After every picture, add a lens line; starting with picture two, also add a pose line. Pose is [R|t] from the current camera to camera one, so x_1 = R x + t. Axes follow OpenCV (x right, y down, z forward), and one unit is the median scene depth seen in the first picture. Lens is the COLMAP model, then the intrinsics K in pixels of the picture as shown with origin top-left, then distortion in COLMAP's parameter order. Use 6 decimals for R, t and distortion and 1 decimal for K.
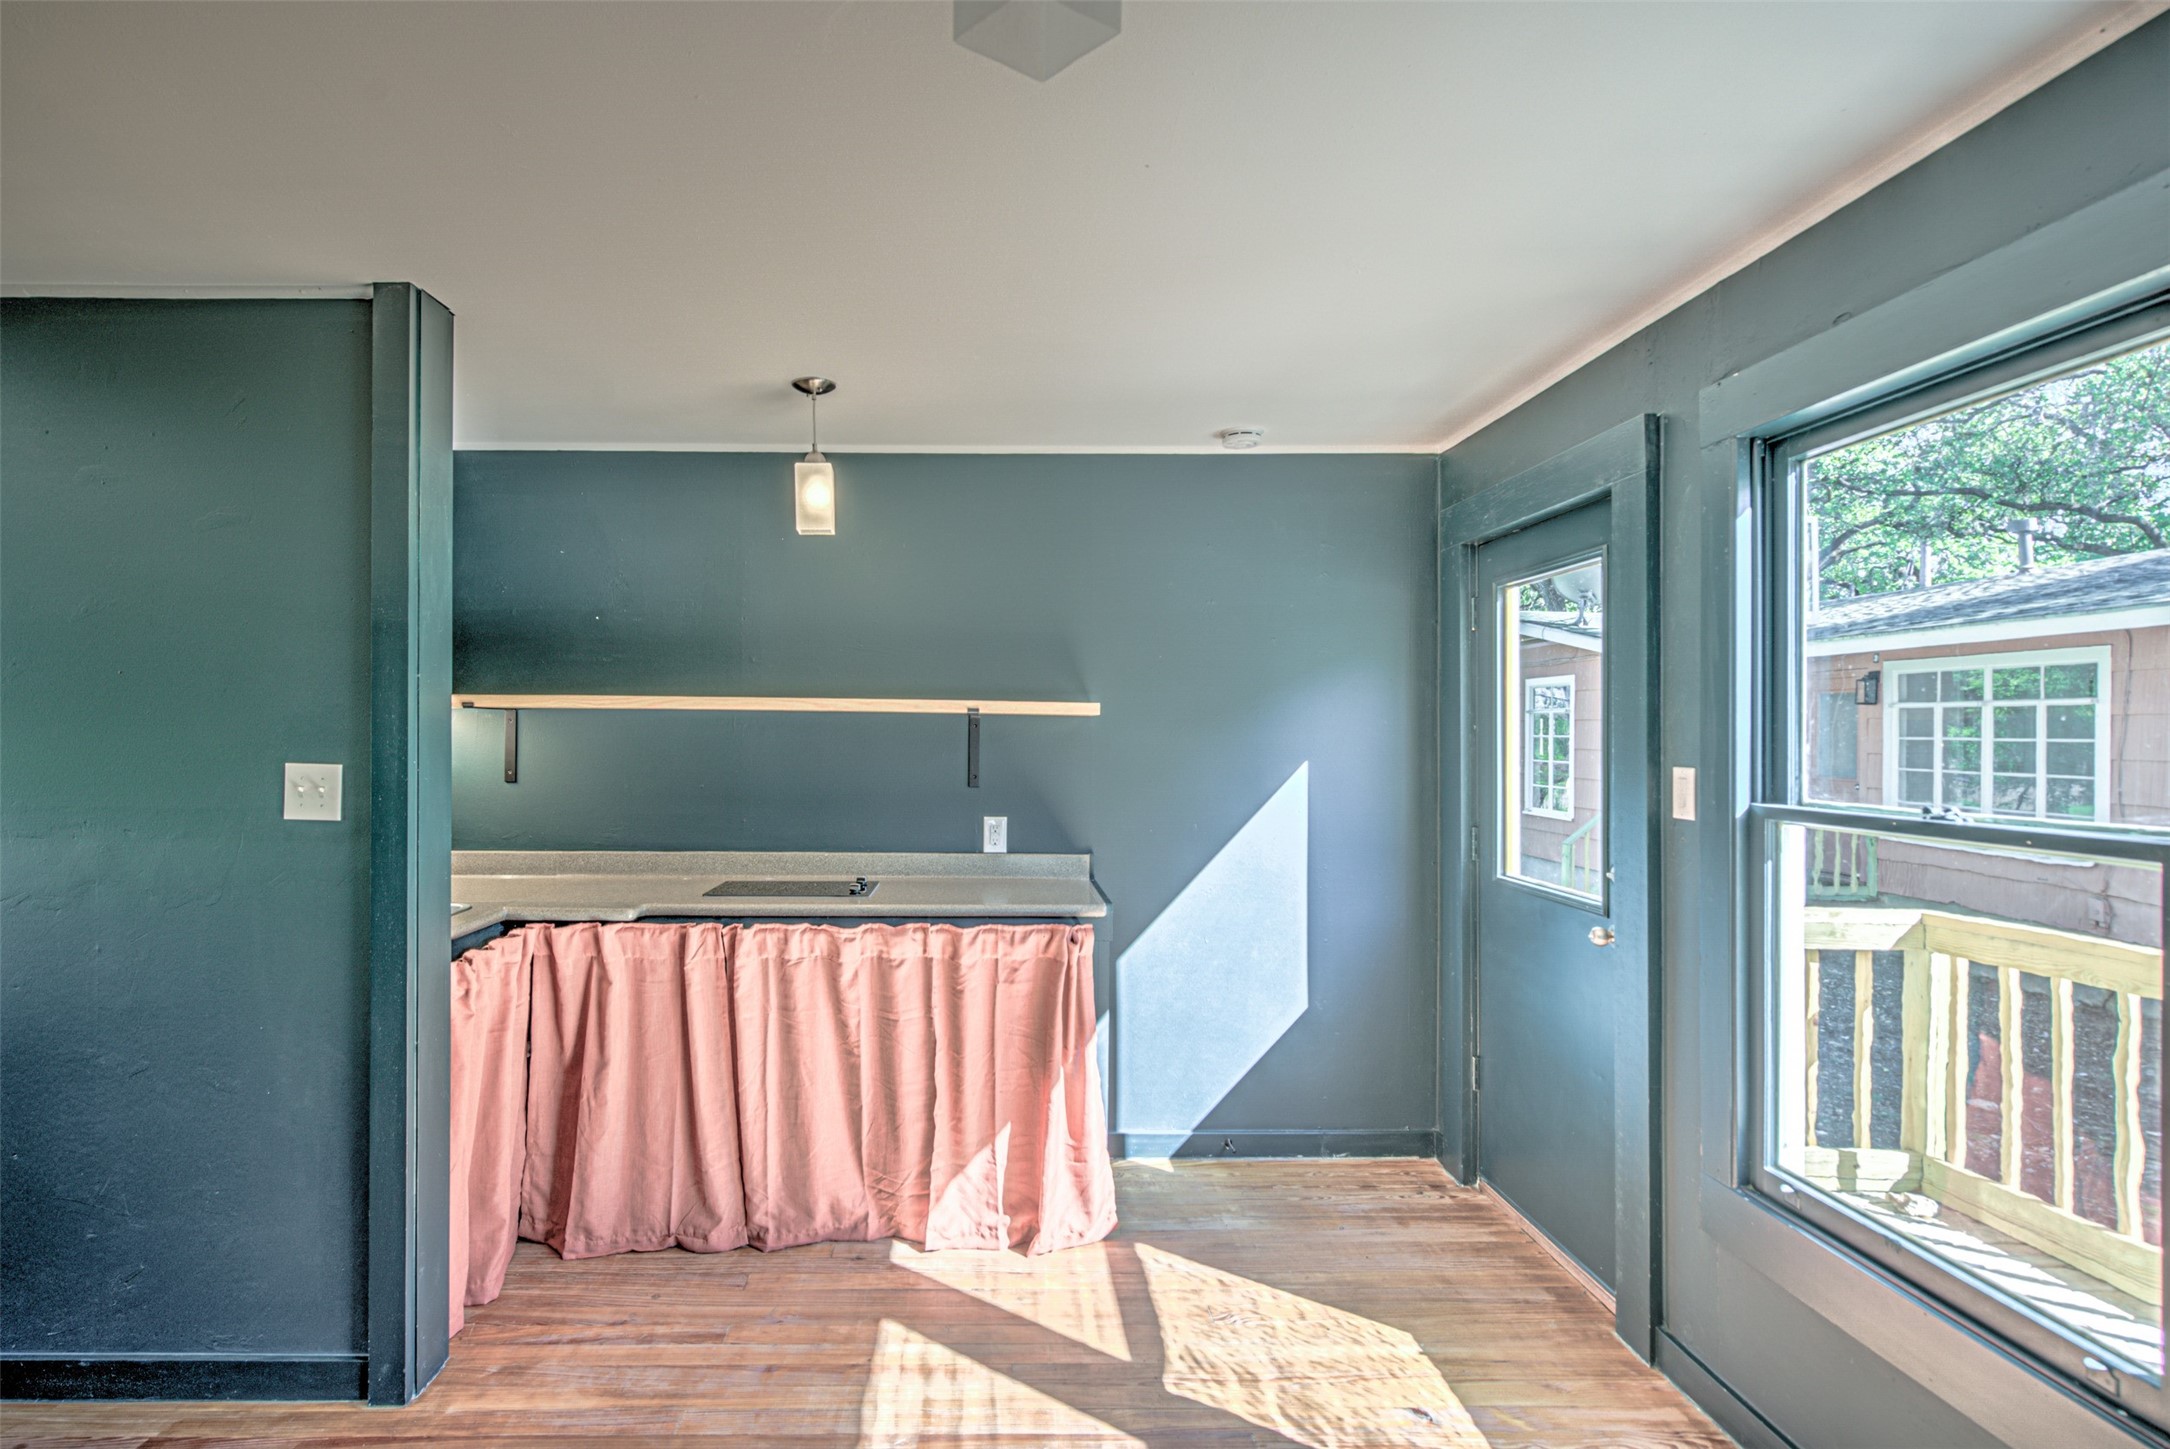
lens RADIAL K [[1084.7, 0, 1084.0], [0, 1084.7, 751.6], [0, 0, 1]] dist [-0.001102, -0.000605]
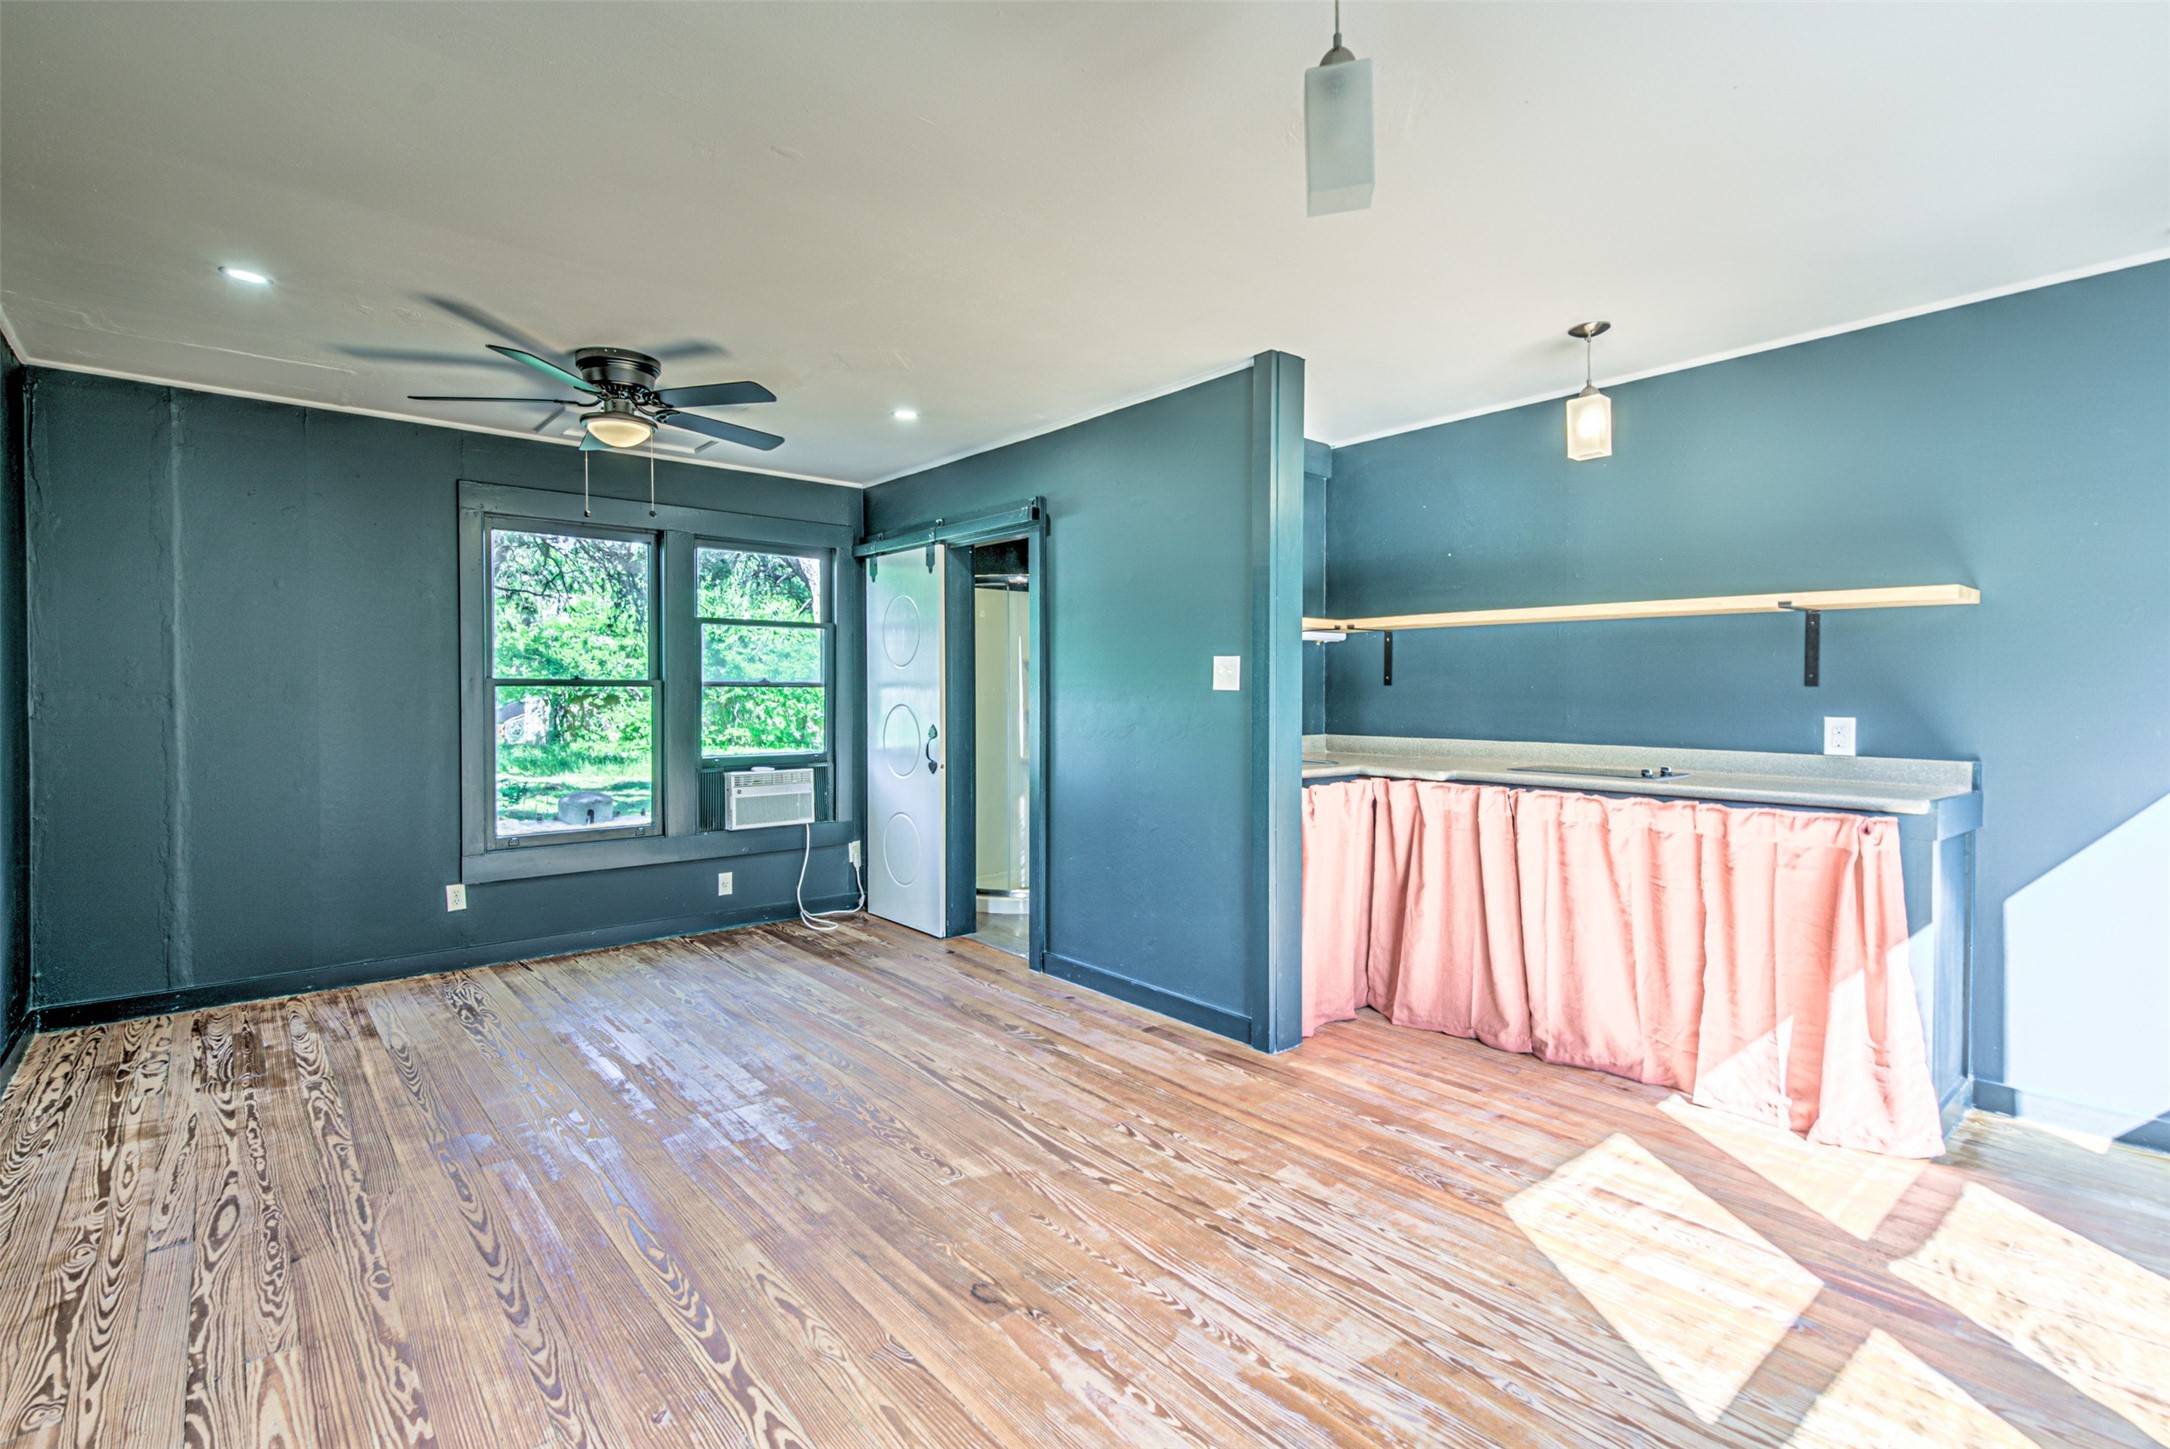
lens RADIAL K [[1021.4, 0, 1059.9], [0, 1021.4, 722.4], [0, 0, 1]] dist [0.003471, 0.000294]
pose [[0.621927, 0.015599, -0.782920, 0.258362], [0.004088, 0.999723, 0.023166, 0.053704], [0.783065, -0.017609, 0.621691, -0.127861]]
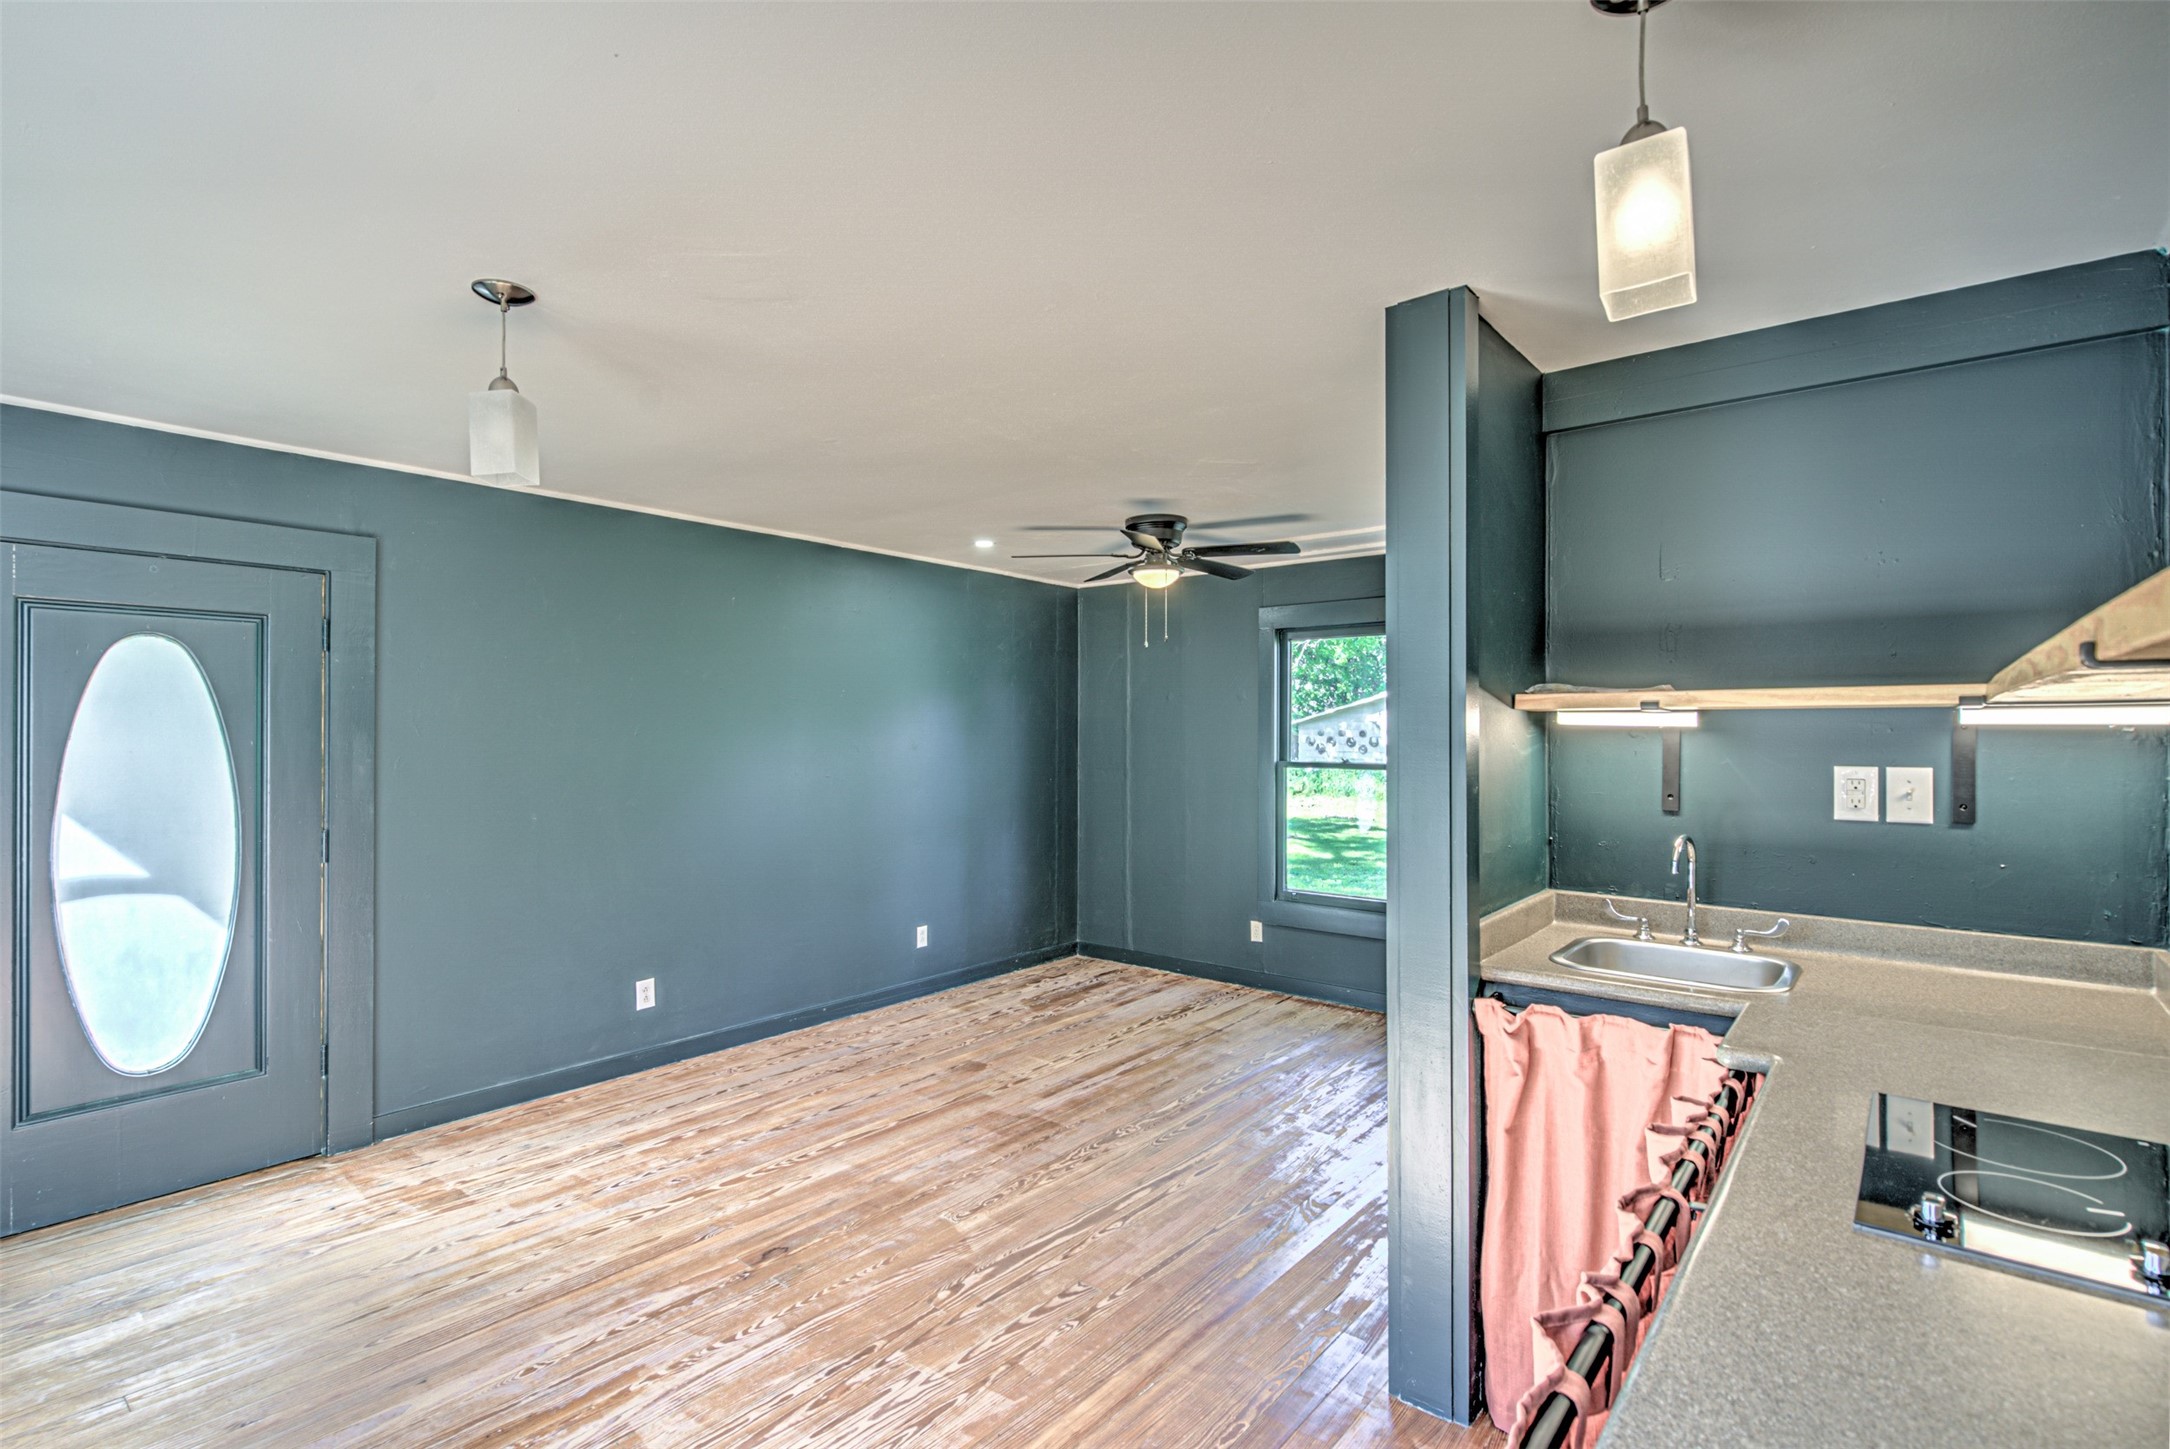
lens RADIAL K [[1021.4, 0, 1059.9], [0, 1021.4, 722.4], [0, 0, 1]] dist [0.003471, 0.000294]
pose [[-0.654342, -0.012343, -0.756098, 0.246070], [-0.007889, 0.999924, -0.009496, -0.008227], [0.756157, -0.000249, -0.654390, 0.772862]]
